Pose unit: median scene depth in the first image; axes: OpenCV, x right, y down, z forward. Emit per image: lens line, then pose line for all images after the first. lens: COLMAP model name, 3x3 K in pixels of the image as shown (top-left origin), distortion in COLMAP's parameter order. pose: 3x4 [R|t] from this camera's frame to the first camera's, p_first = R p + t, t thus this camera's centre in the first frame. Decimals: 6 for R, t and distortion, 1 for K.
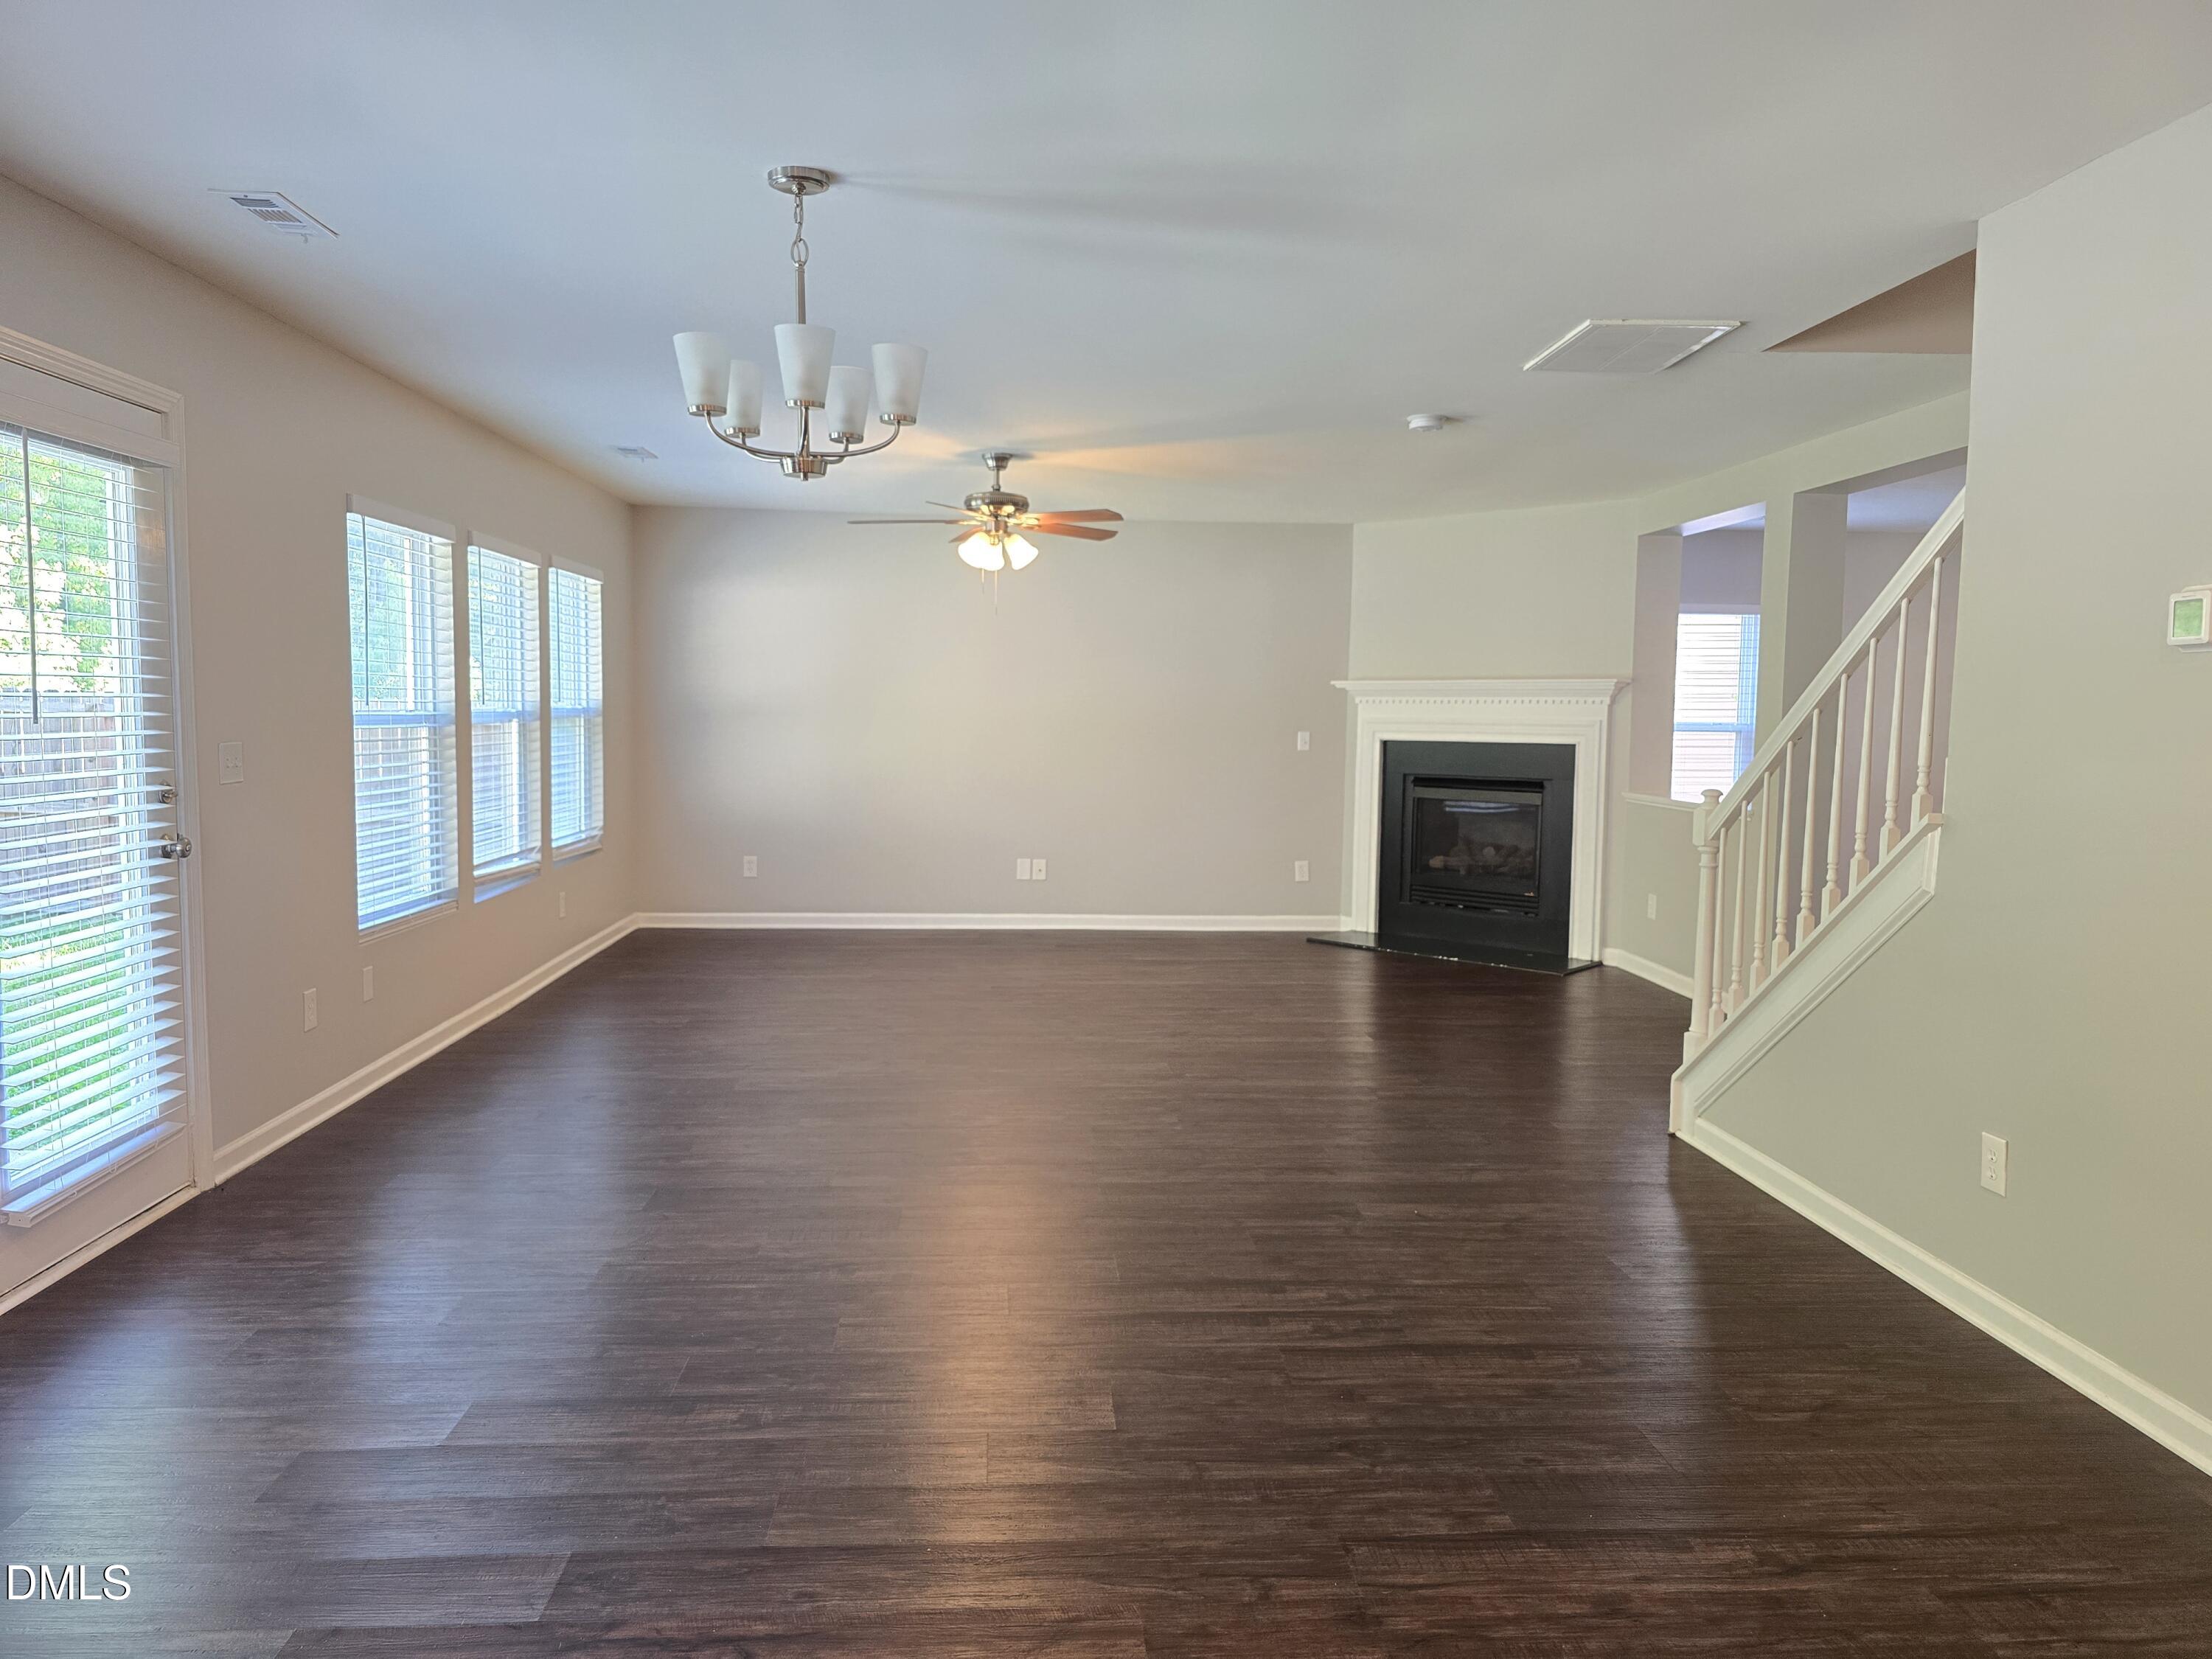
lens RADIAL K [[1556.3, 0, 1069.9], [0, 1556.3, 802.6], [0, 0, 1]] dist [0.183962, 0.000229]
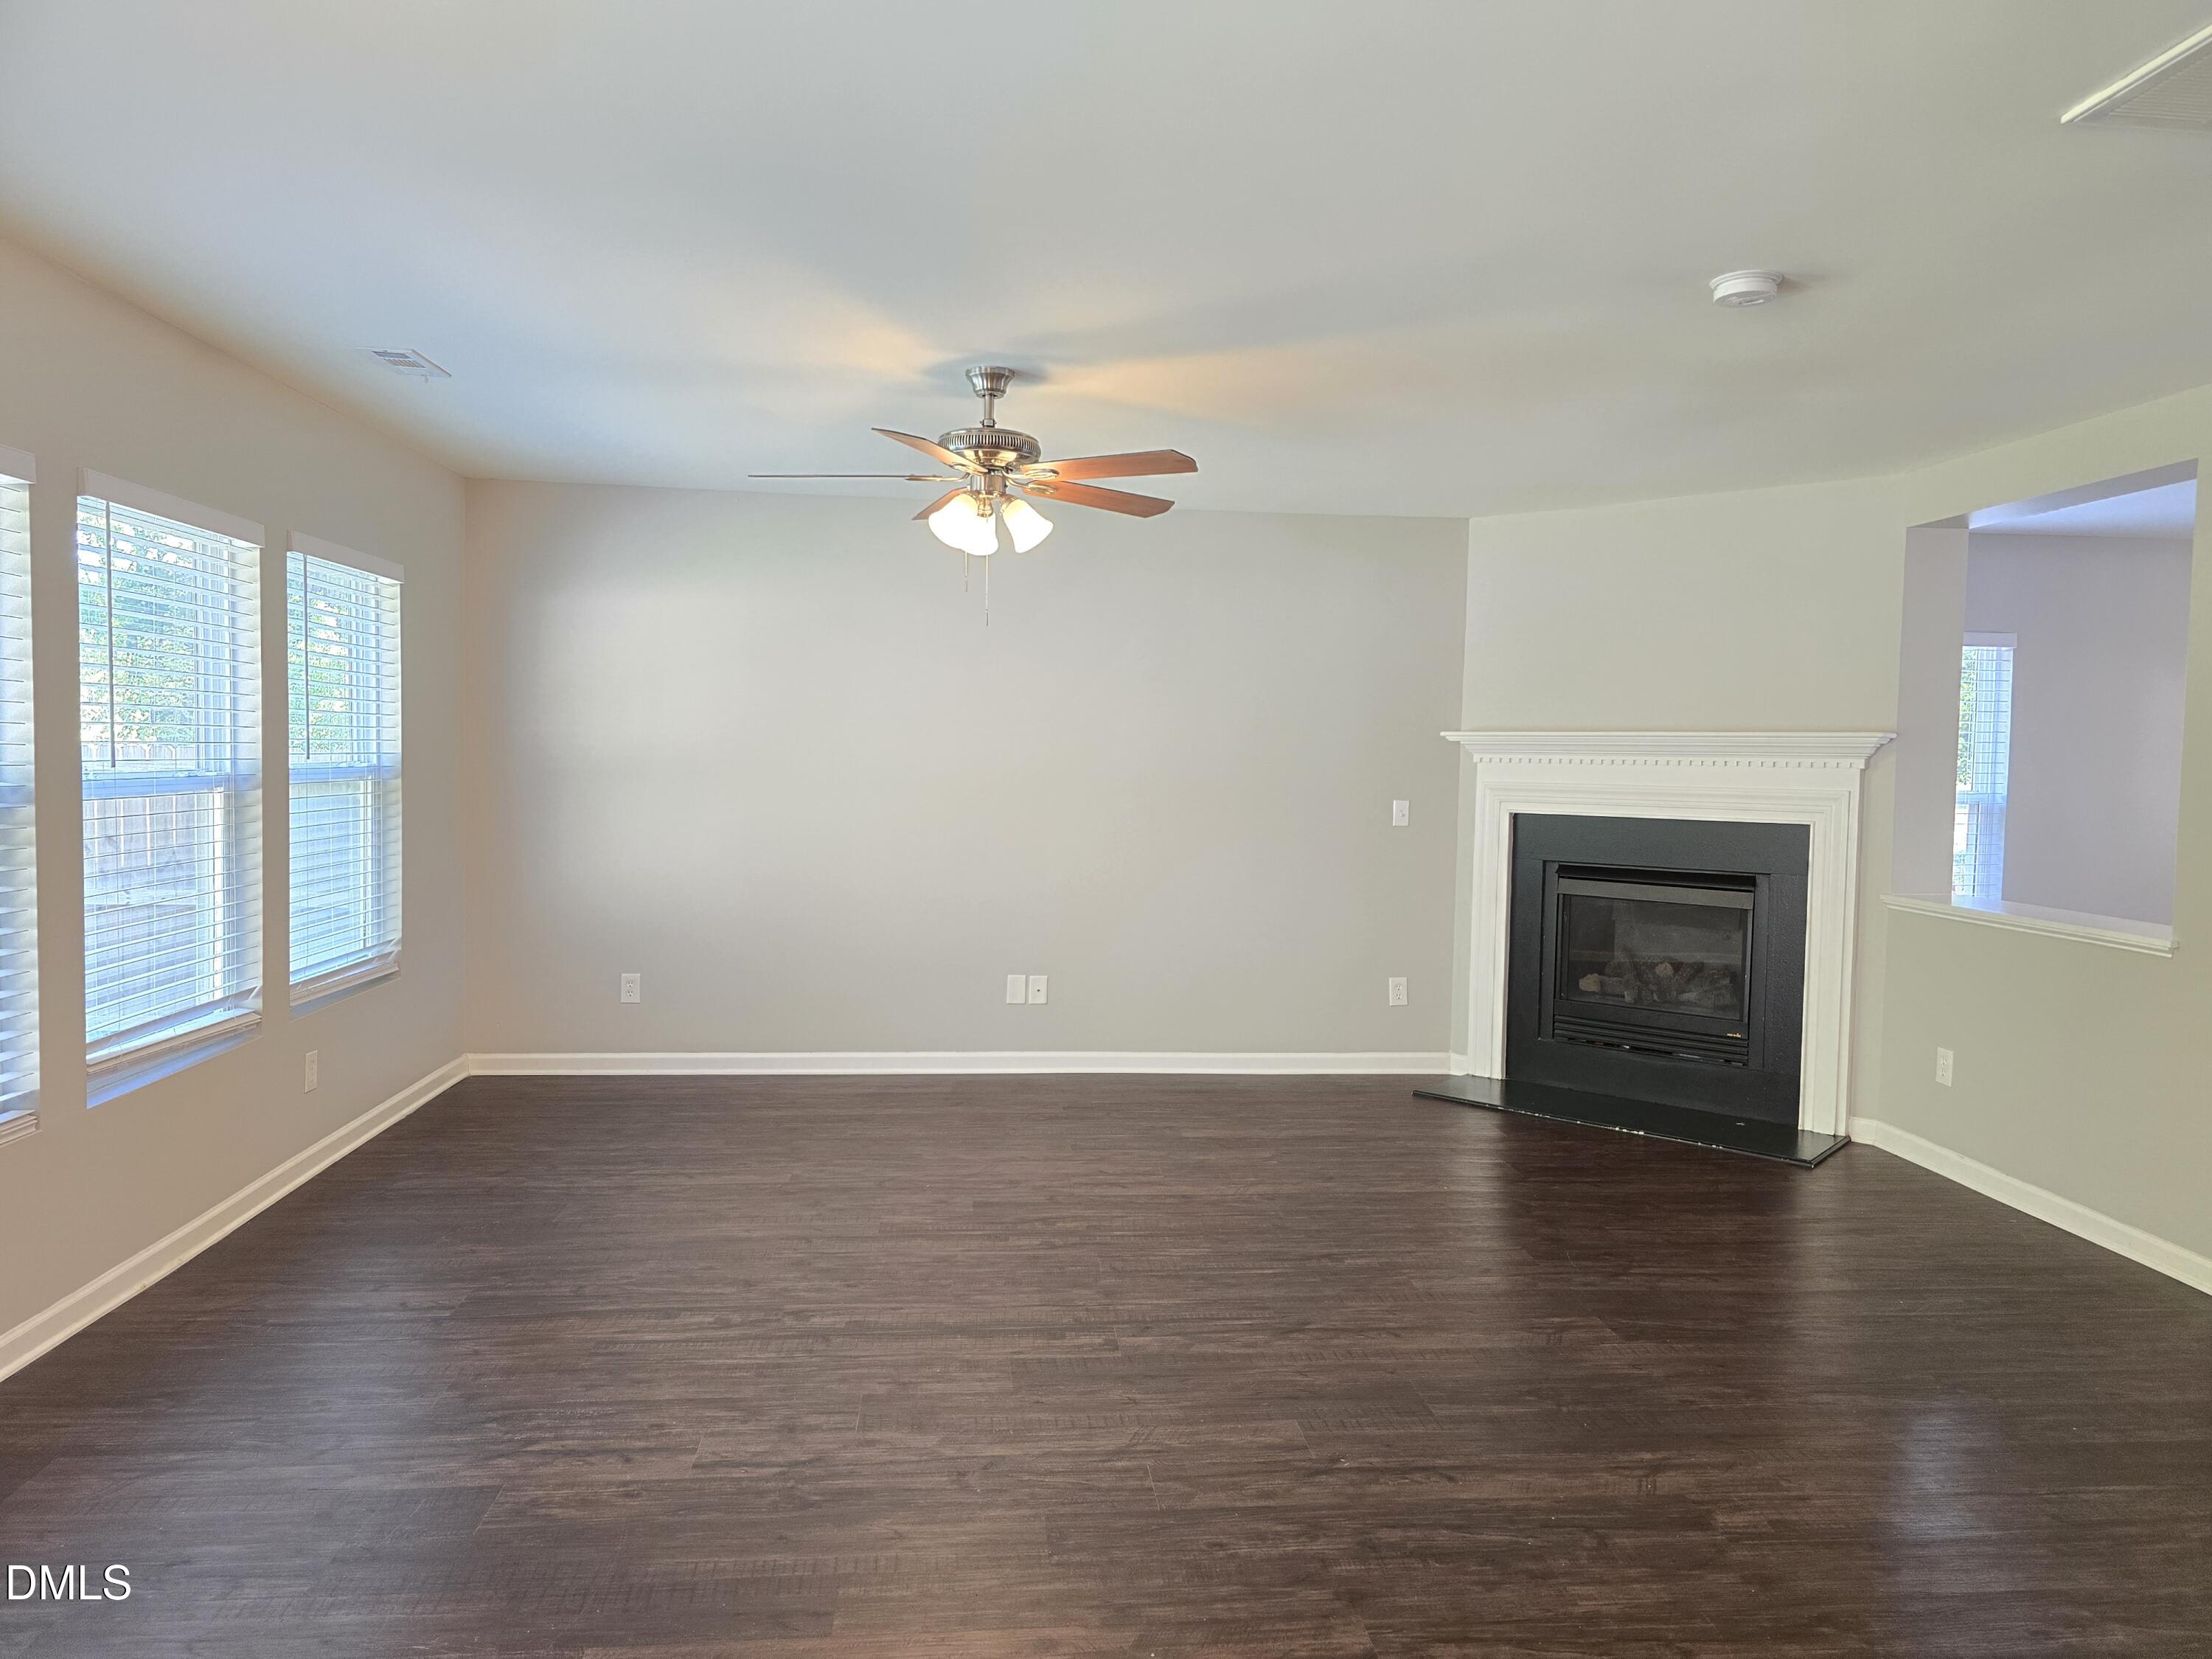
lens RADIAL K [[1497.4, 0, 1095.9], [0, 1497.4, 796.7], [0, 0, 1]] dist [0.102281, -0.108813]
pose [[0.999177, 0.003991, 0.040357, -0.023565], [-0.002710, 0.999492, -0.031741, -0.027093], [-0.040463, 0.031605, 0.998681, 0.339665]]
